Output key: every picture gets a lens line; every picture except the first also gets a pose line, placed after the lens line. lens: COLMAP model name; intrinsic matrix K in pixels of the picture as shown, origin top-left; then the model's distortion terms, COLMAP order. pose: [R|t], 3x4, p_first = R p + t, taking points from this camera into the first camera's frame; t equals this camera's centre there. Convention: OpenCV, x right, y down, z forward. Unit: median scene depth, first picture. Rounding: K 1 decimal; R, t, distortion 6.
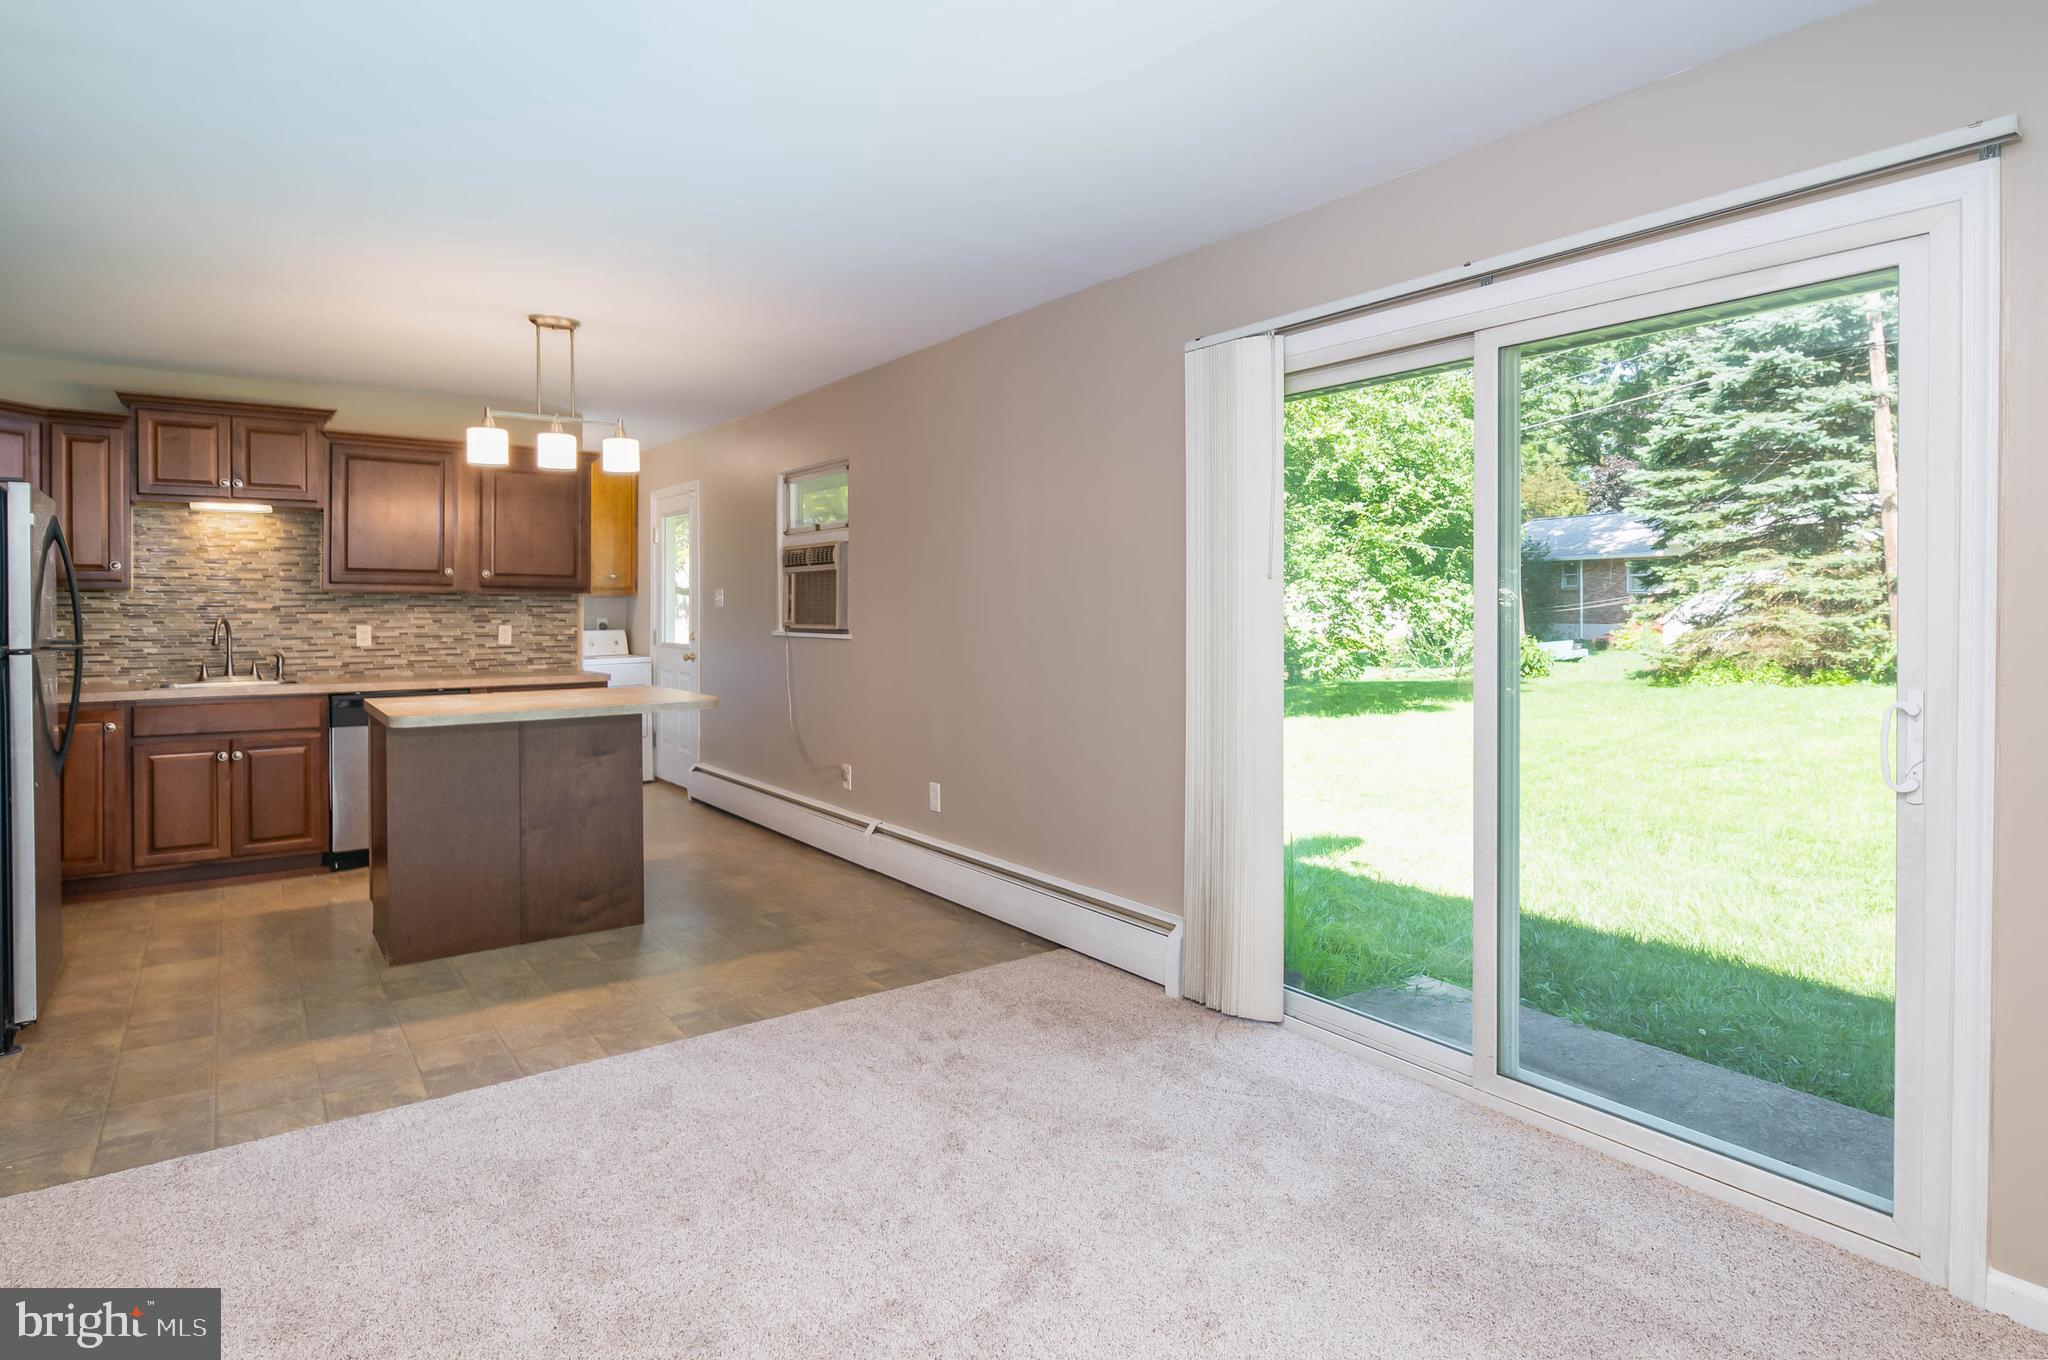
lens RADIAL K [[1050.6, 0, 971.1], [0, 1050.6, 609.1], [0, 0, 1]] dist [0.000255, 0.000501]
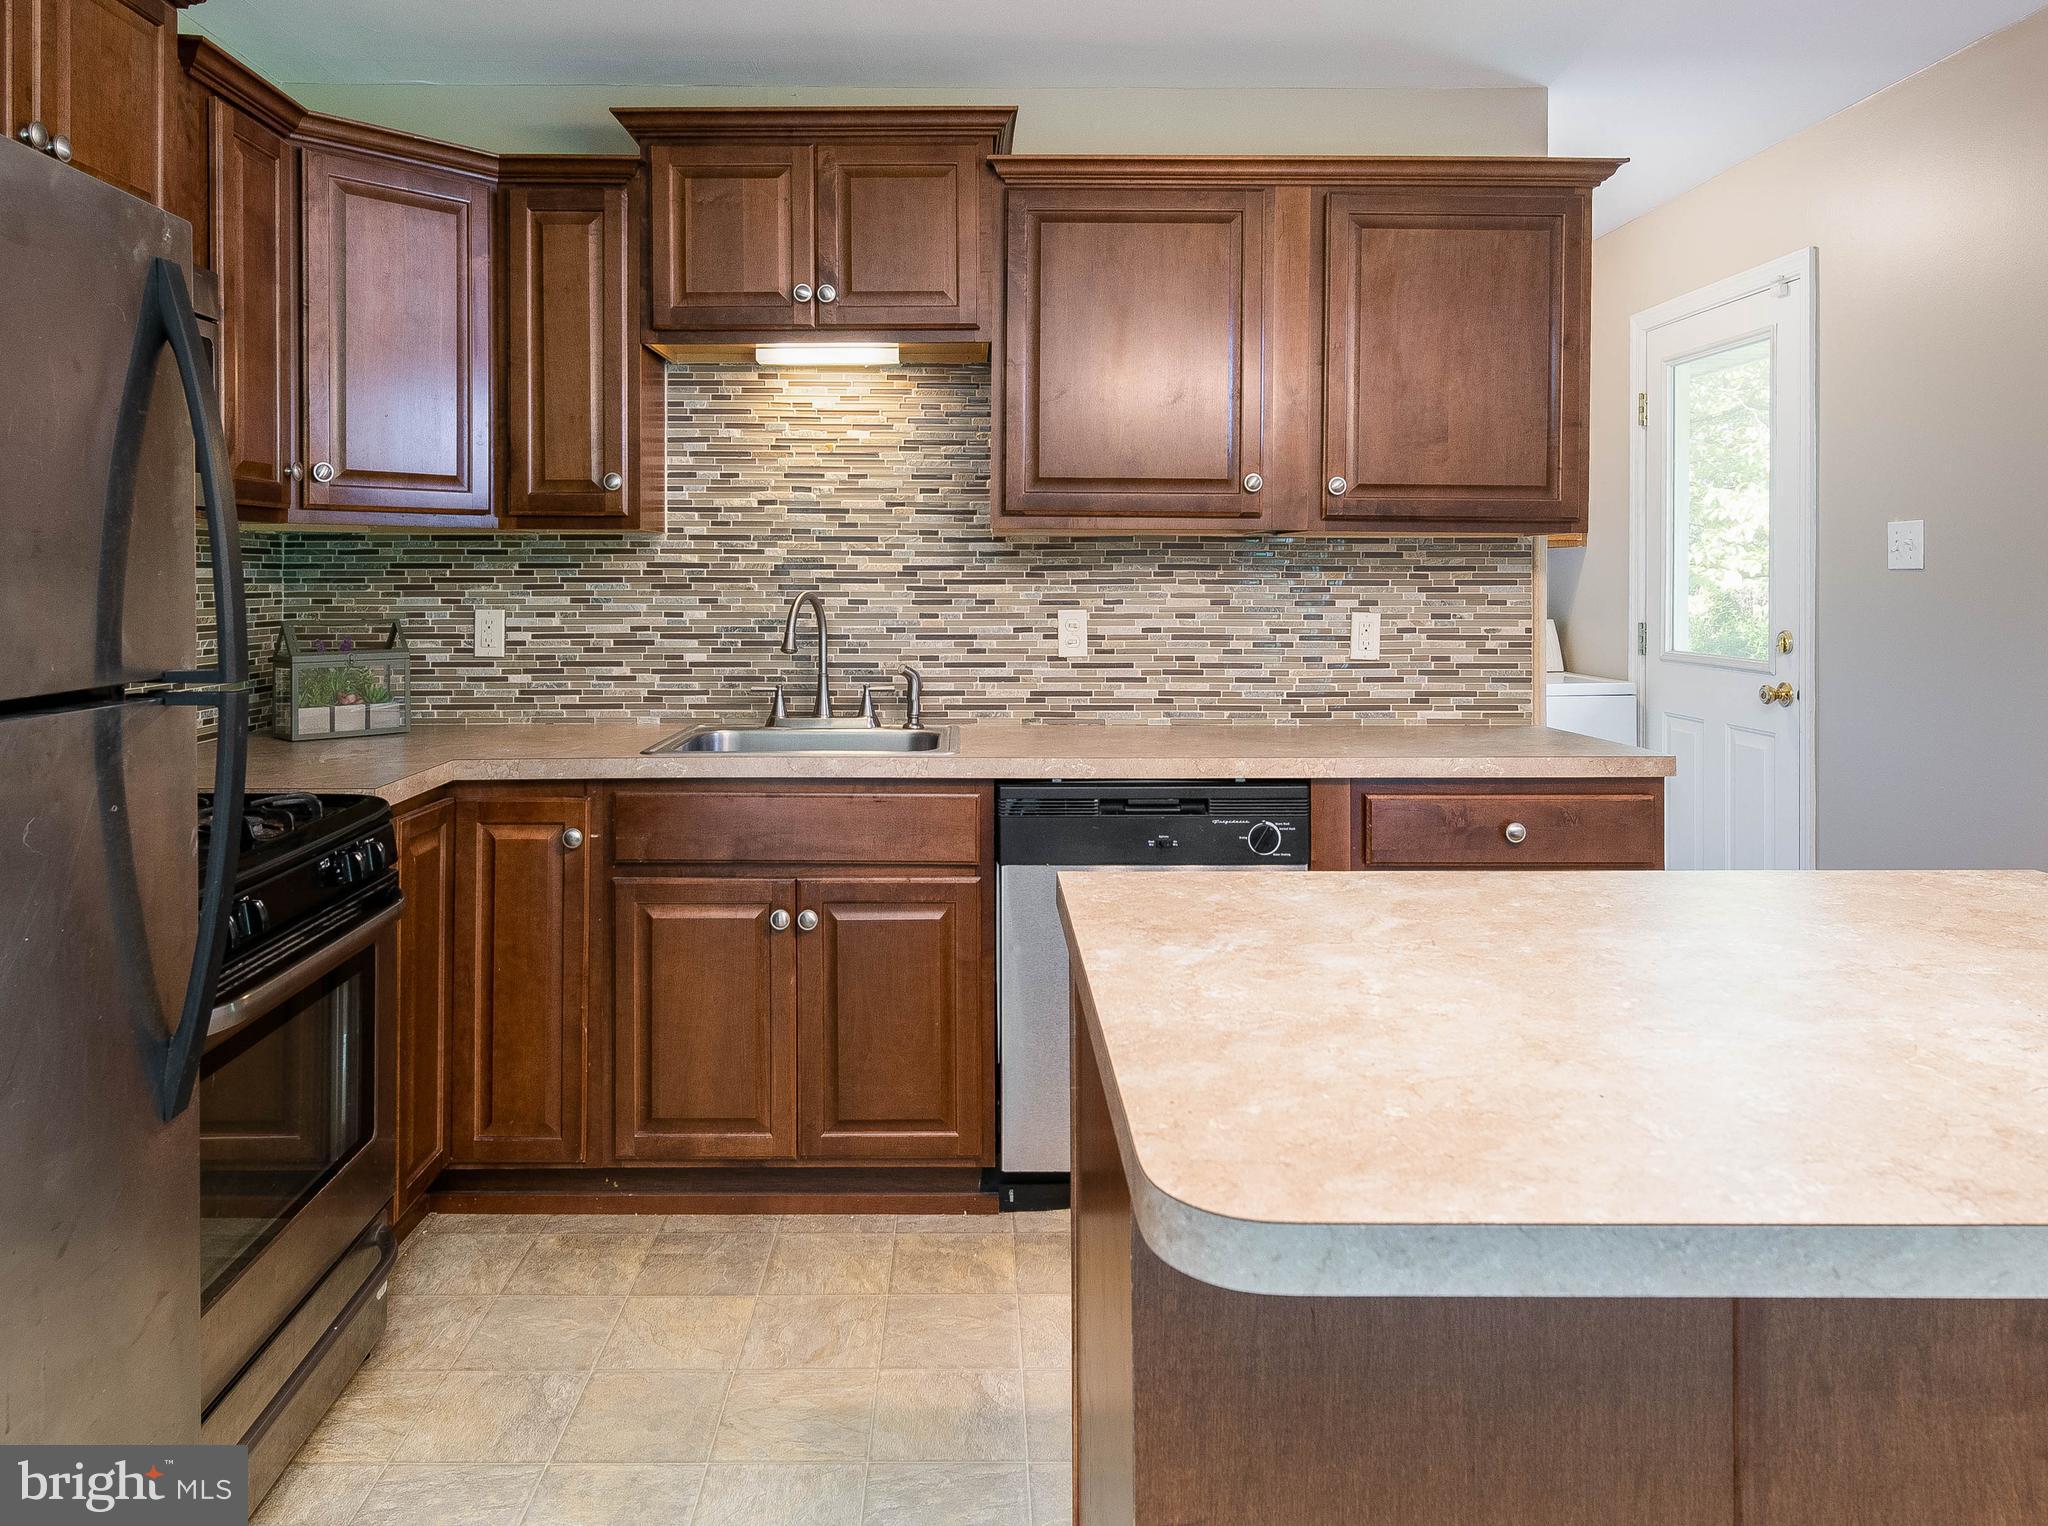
lens RADIAL K [[1368.2, 0, 987.6], [0, 1368.2, 582.5], [0, 0, 1]] dist [0.024670, -0.013873]
pose [[0.827364, 0.004456, -0.561649, -0.295187], [-0.001602, 0.999983, 0.005574, 0.000638], [0.561664, -0.003712, 0.827357, 0.523422]]
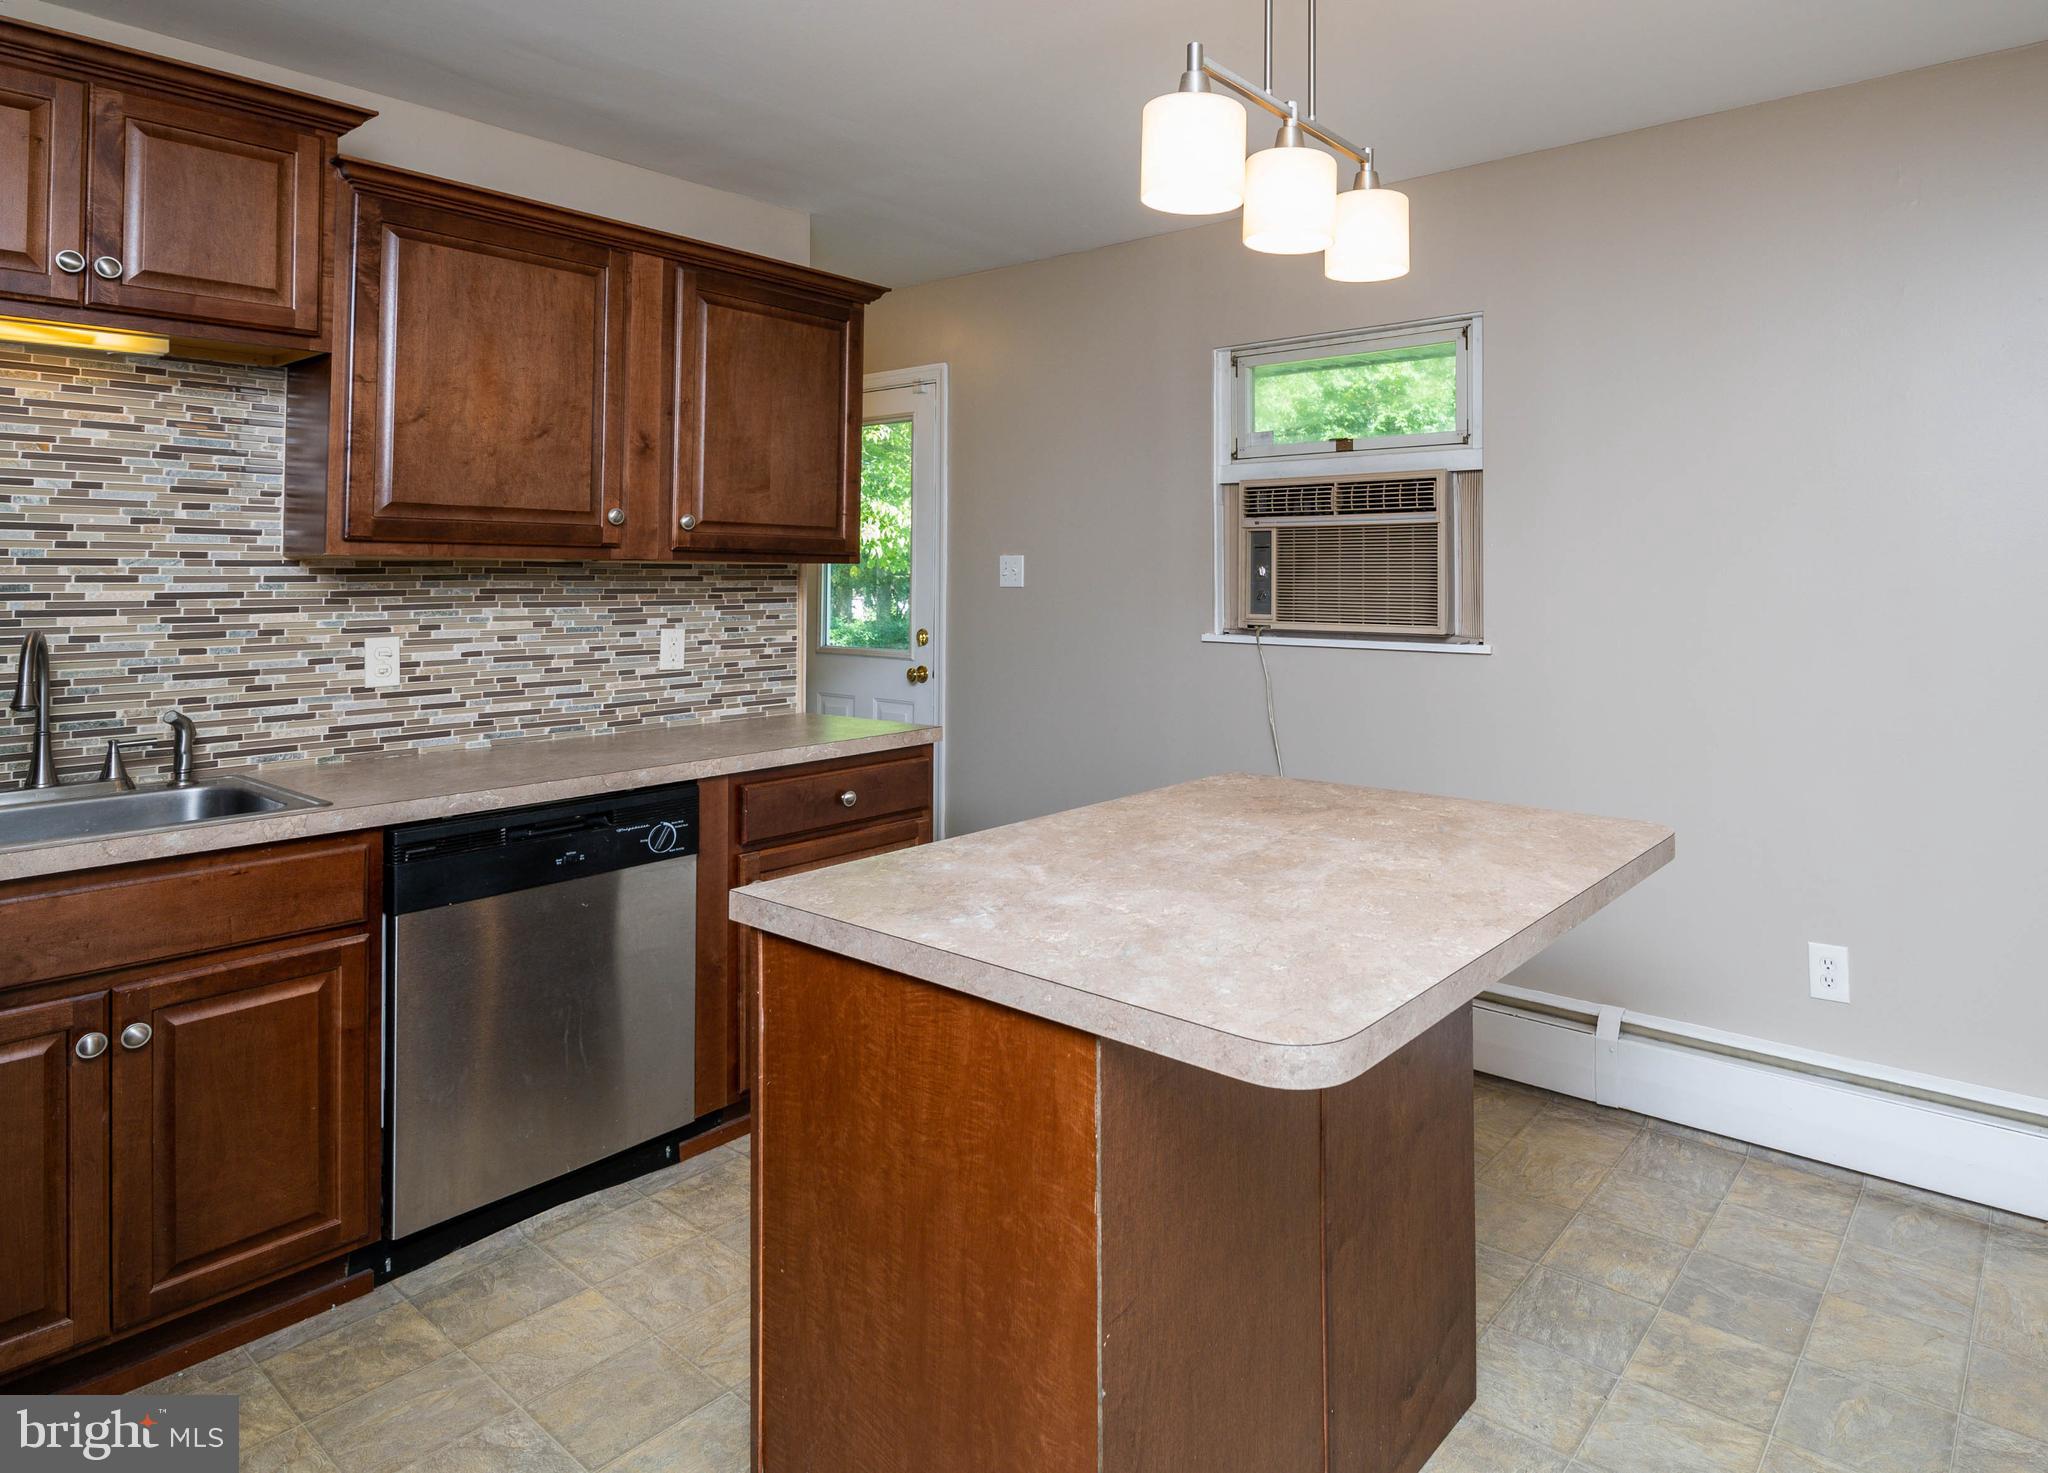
lens RADIAL K [[1169.1, 0, 1169.2], [0, 1169.1, 551.7], [0, 0, 1]] dist [-0.003752, -0.005127]
pose [[0.953922, 0.006632, 0.299983, -0.436950], [-0.001264, 0.999836, -0.018084, -0.011871], [-0.300053, 0.016872, 0.953773, 0.474882]]
